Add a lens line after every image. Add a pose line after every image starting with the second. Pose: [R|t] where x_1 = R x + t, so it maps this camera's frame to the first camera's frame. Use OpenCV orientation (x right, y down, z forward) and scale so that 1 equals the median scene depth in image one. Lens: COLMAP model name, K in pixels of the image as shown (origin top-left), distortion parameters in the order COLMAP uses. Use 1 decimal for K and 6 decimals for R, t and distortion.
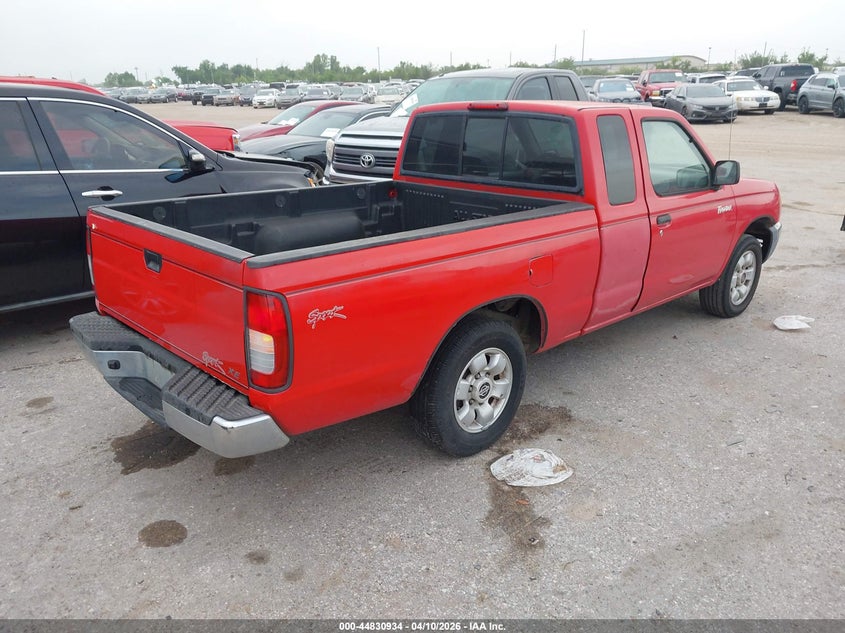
lens RADIAL K [[669.0, 0, 394.6], [0, 669.0, 300.6], [0, 0, 1]] dist [-0.001977, -0.003723]
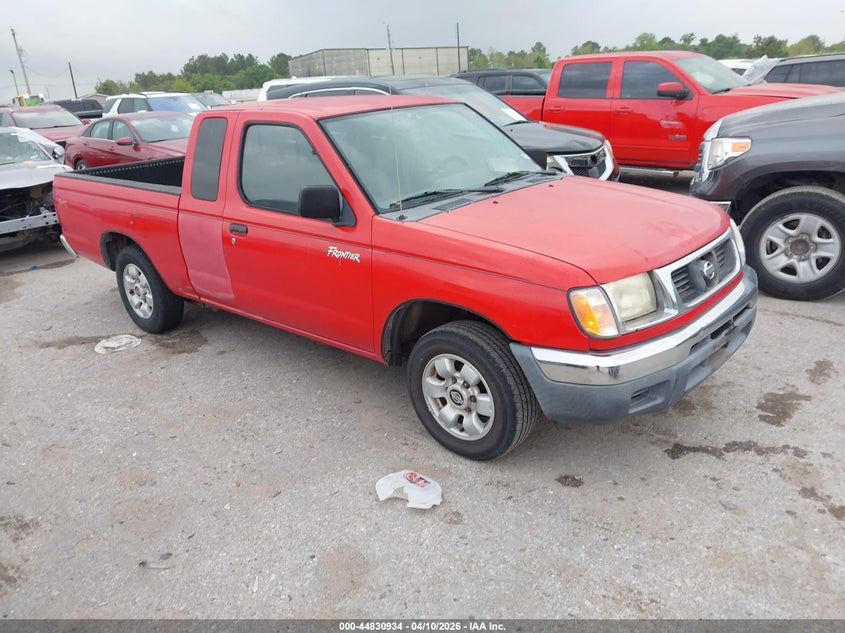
lens RADIAL K [[669.0, 0, 394.6], [0, 669.0, 300.6], [0, 0, 1]] dist [-0.001977, -0.003723]
pose [[0.096183, 0.319538, -0.942679, 1.531066], [-0.231340, 0.928312, 0.291064, -0.401893], [0.968107, 0.190084, 0.163210, 1.214586]]
